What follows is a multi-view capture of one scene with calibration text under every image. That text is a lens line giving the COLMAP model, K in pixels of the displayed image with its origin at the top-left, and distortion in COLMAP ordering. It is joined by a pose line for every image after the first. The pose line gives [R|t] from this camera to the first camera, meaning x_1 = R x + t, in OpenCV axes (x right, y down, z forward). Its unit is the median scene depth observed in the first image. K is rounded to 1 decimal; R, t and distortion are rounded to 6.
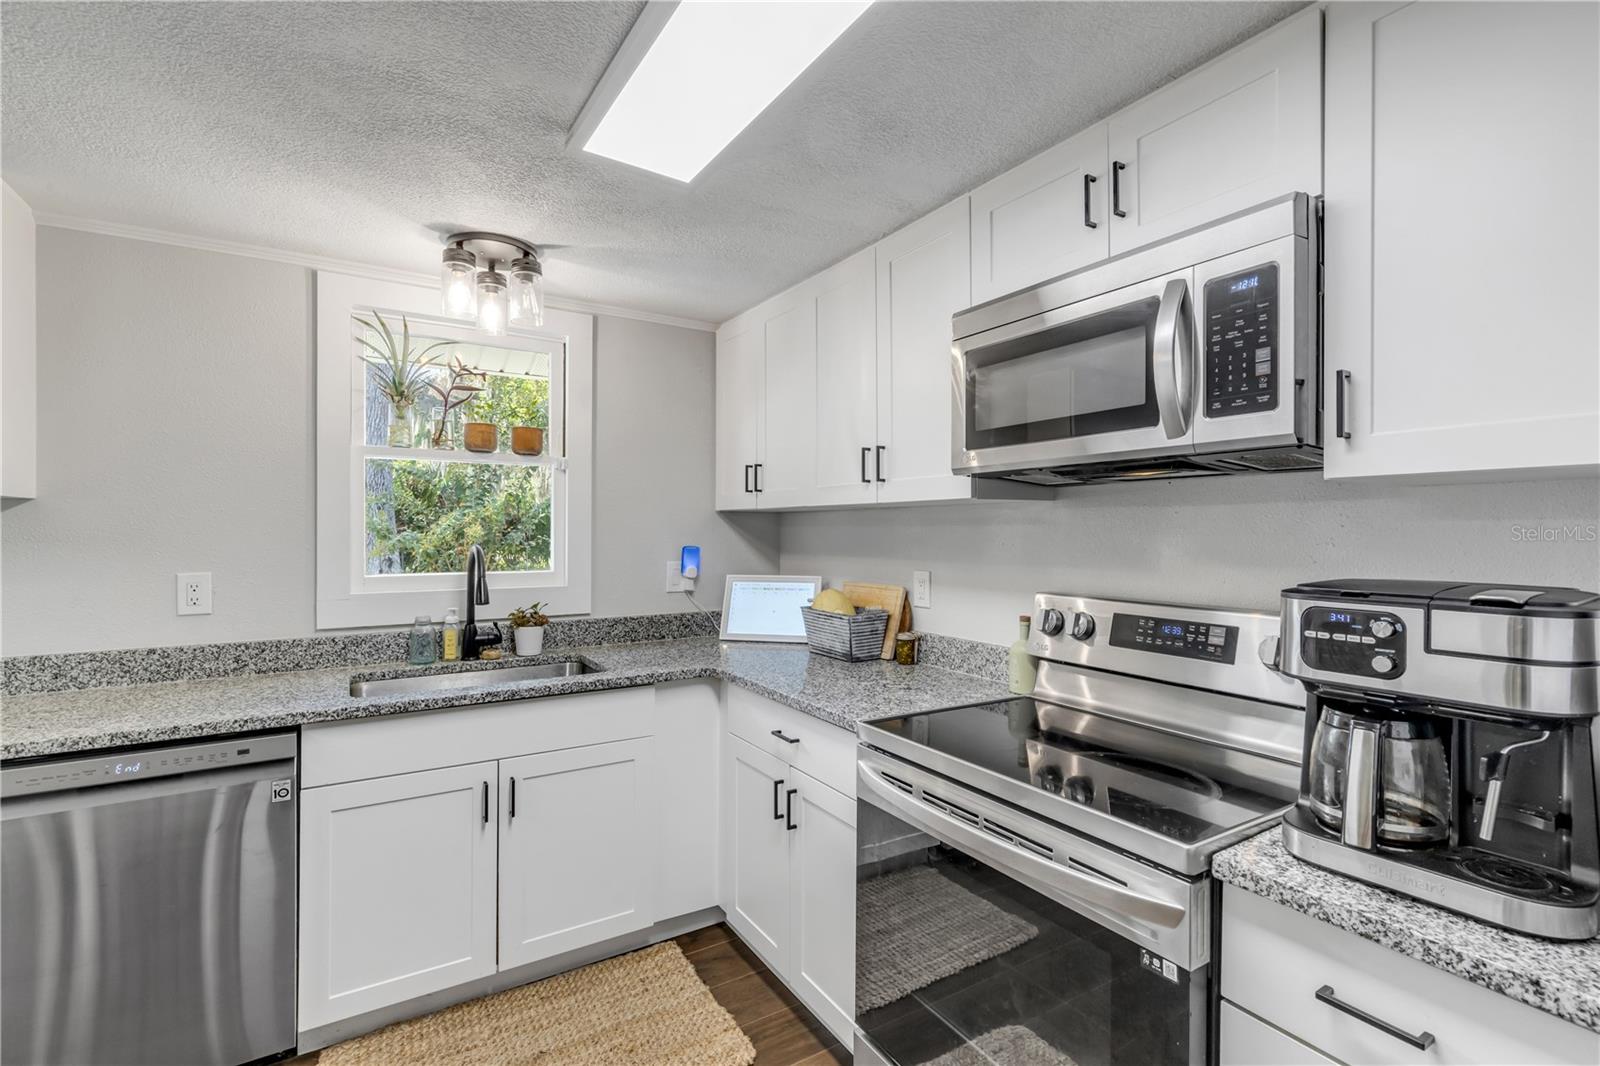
lens RADIAL K [[716.3, 0, 798.7], [0, 716.3, 532.4], [0, 0, 1]] dist [0.003347, -0.000651]
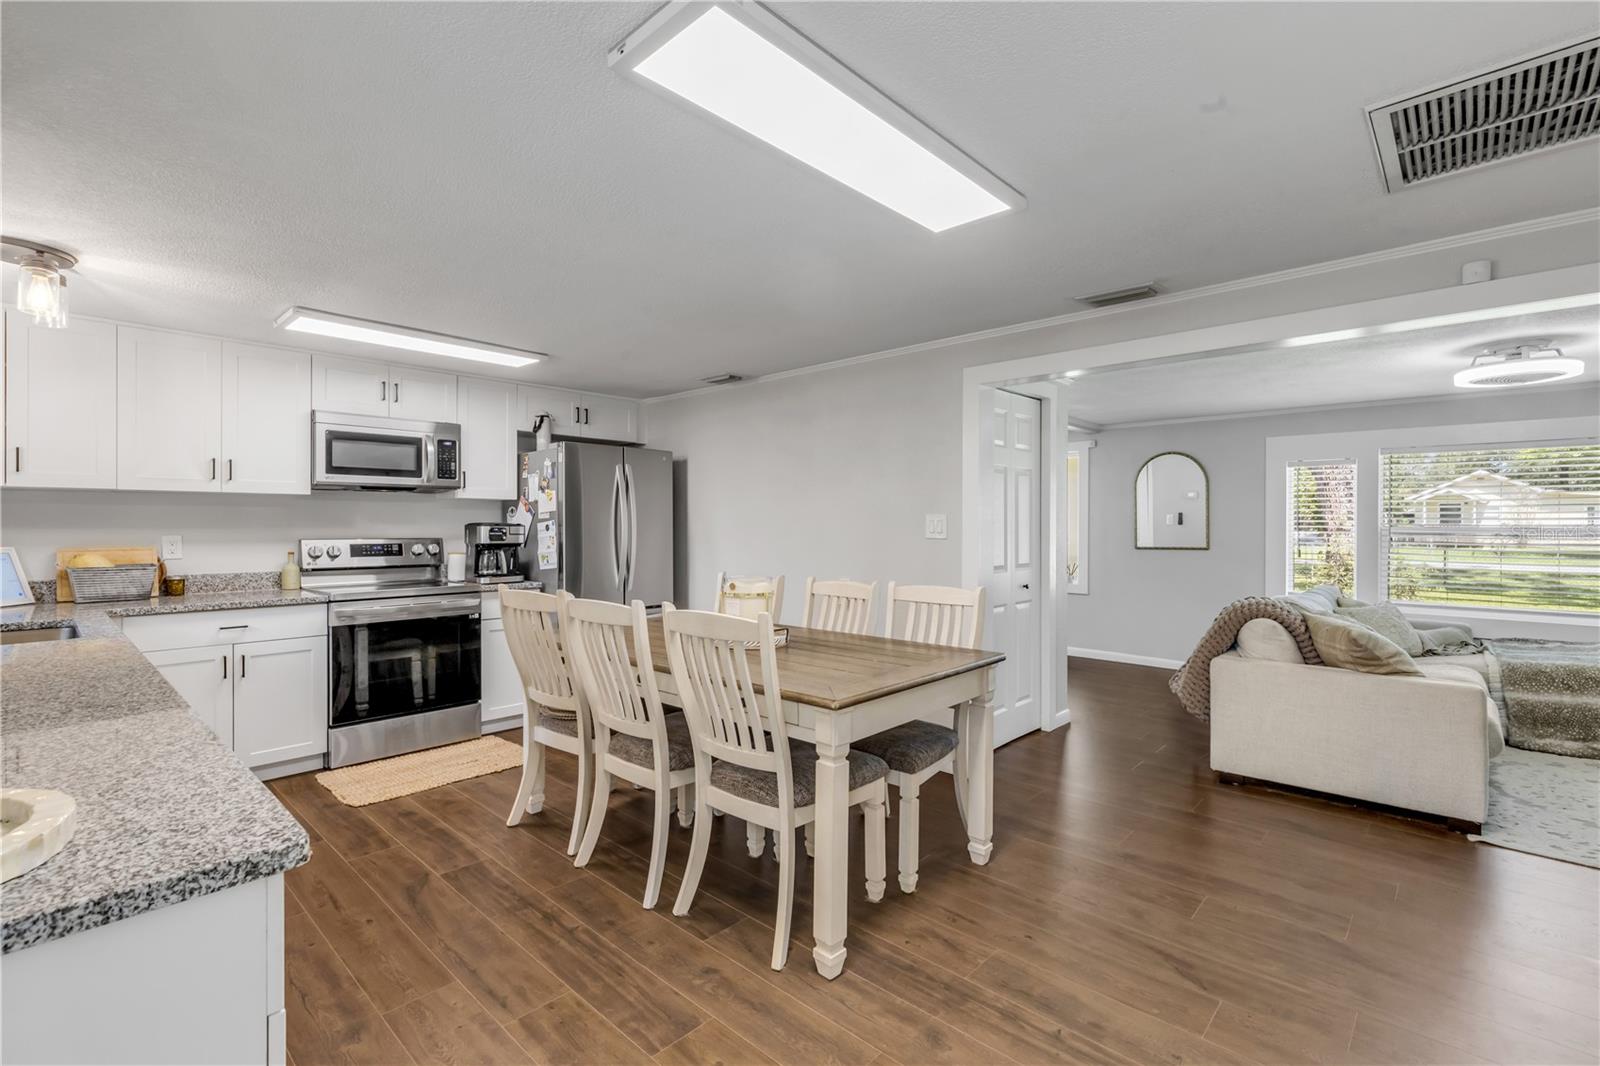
lens RADIAL K [[720.4, 0, 797.9], [0, 720.4, 524.5], [0, 0, 1]] dist [0.001589, -0.000106]
pose [[-0.257456, -0.001424, 0.966289, -1.909979], [0.002032, 0.999996, 0.002015, 0.035243], [-0.966288, 0.002482, -0.257452, 0.127246]]
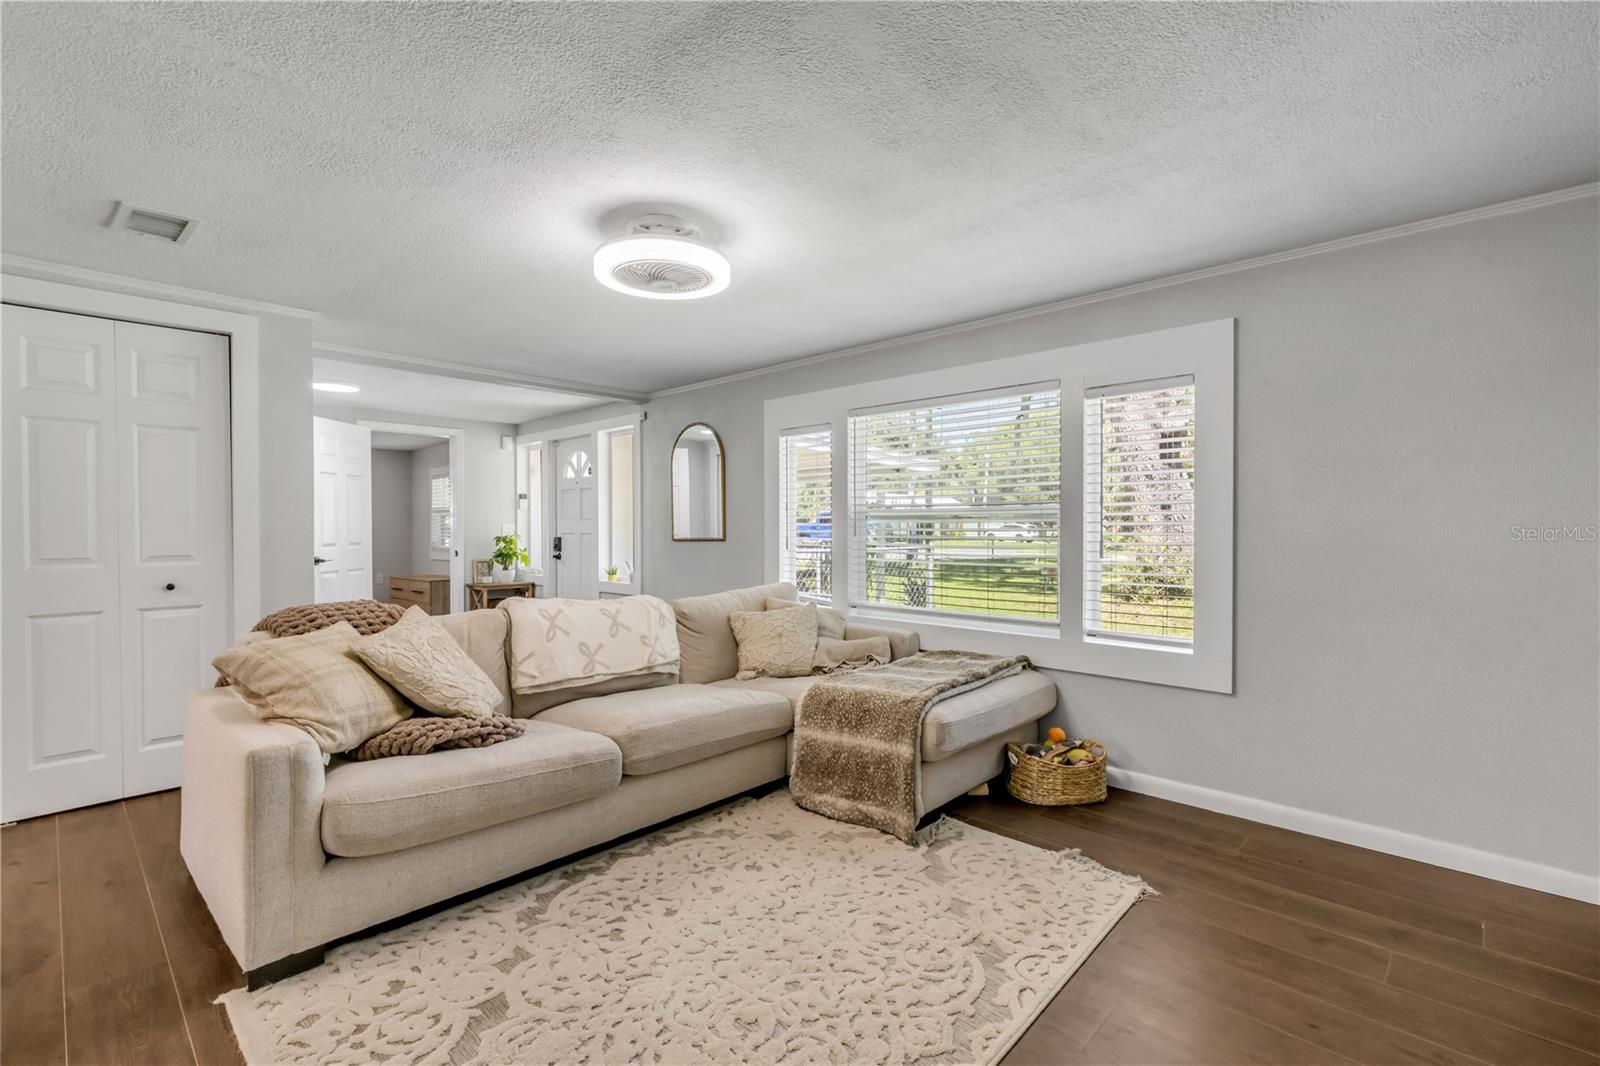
lens RADIAL K [[715.3, 0, 799.4], [0, 715.3, 528.5], [0, 0, 1]] dist [0.005290, -0.000866]
pose [[-0.248215, -0.003696, 0.968698, -1.882028], [0.007988, 0.999951, 0.005862, 0.096907], [-0.968672, 0.009193, -0.248174, -1.945526]]
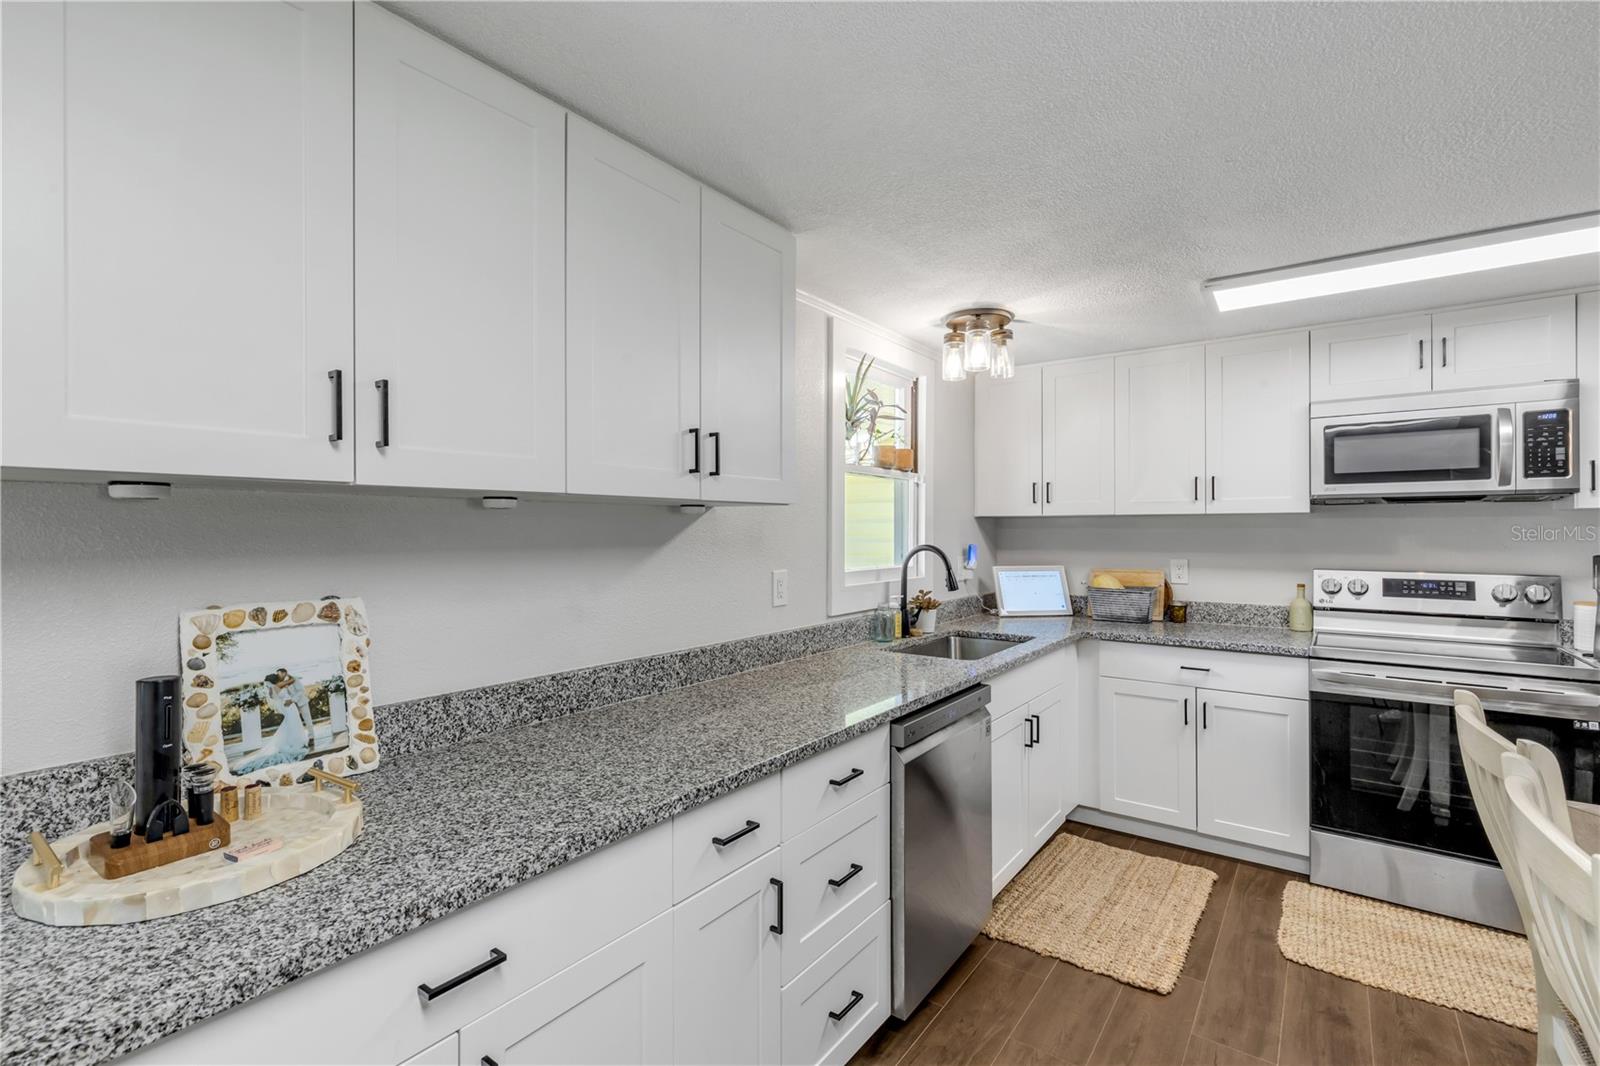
lens RADIAL K [[715.3, 0, 799.4], [0, 715.3, 528.5], [0, 0, 1]] dist [0.005290, -0.000866]
pose [[0.931015, -0.001594, 0.364977, -1.262571], [0.003524, 0.999983, -0.004622, -0.005973], [-0.364964, 0.005589, 0.931005, -0.099022]]
